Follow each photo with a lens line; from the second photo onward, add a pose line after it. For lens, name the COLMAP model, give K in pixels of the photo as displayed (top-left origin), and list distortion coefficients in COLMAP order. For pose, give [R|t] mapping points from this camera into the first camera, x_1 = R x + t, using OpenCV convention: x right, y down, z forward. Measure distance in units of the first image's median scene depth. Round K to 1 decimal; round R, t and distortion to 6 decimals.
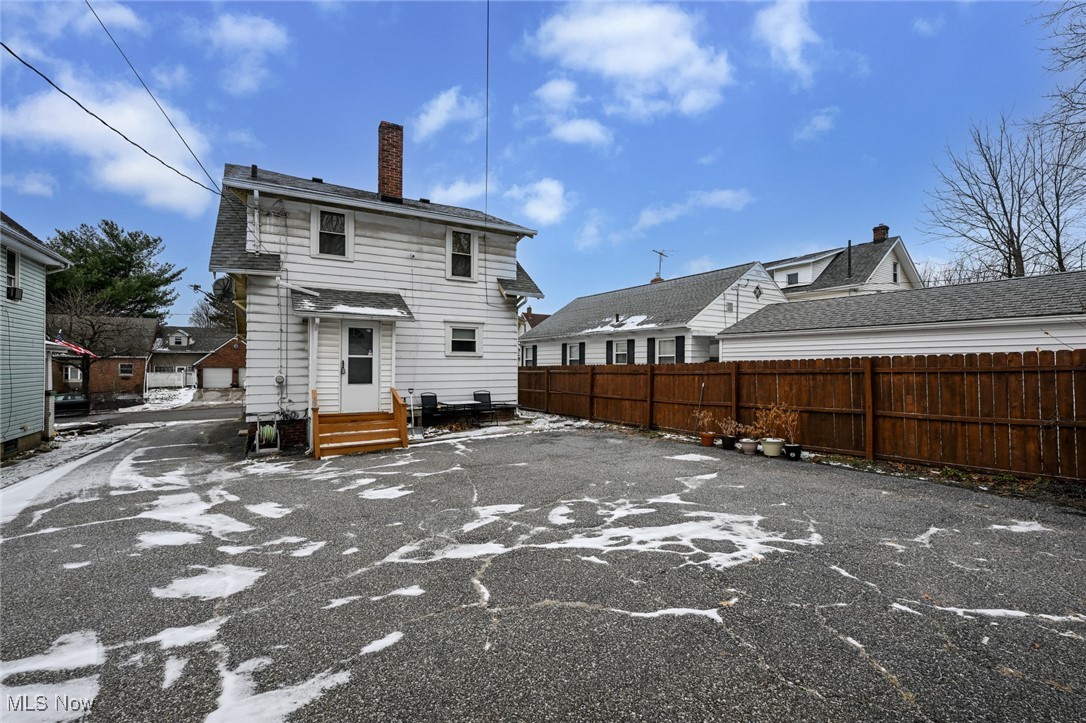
lens RADIAL K [[462.6, 0, 544.1], [0, 462.6, 361.5], [0, 0, 1]] dist [-0.004581, -0.000160]
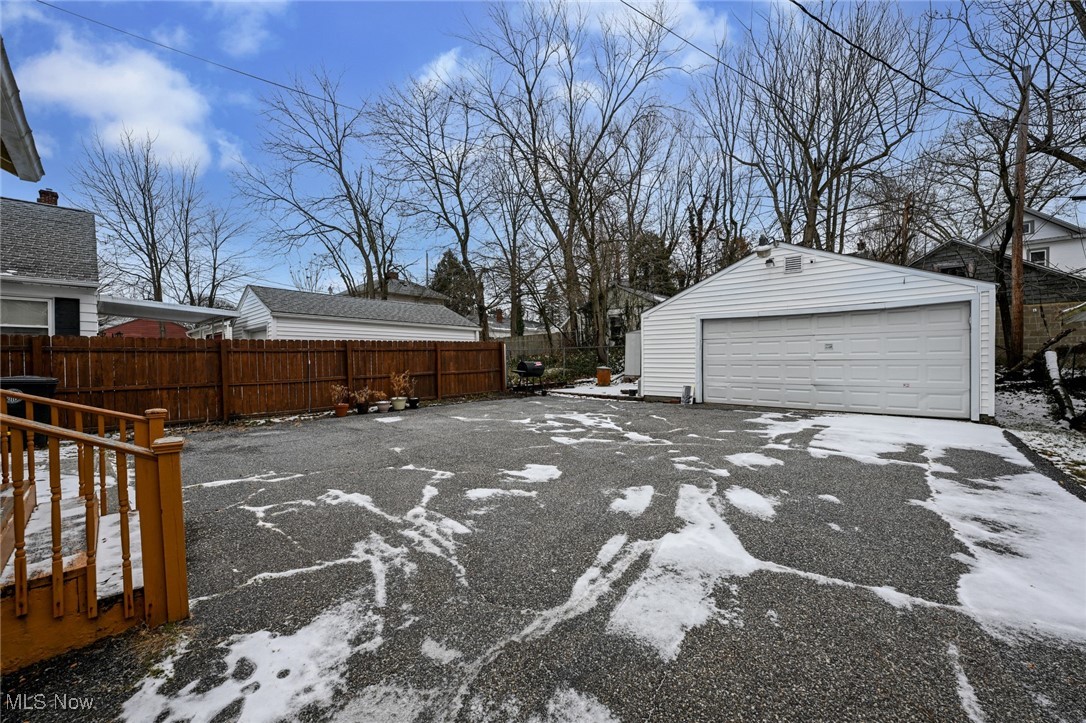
lens RADIAL K [[431.8, 0, 543.9], [0, 431.8, 364.0], [0, 0, 1]] dist [-0.006962, 0.000110]
pose [[-0.256158, -0.010489, 0.966578, -1.454260], [-0.007059, 0.999935, 0.008980, 0.089186], [-0.966609, -0.004522, -0.256216, 1.527243]]
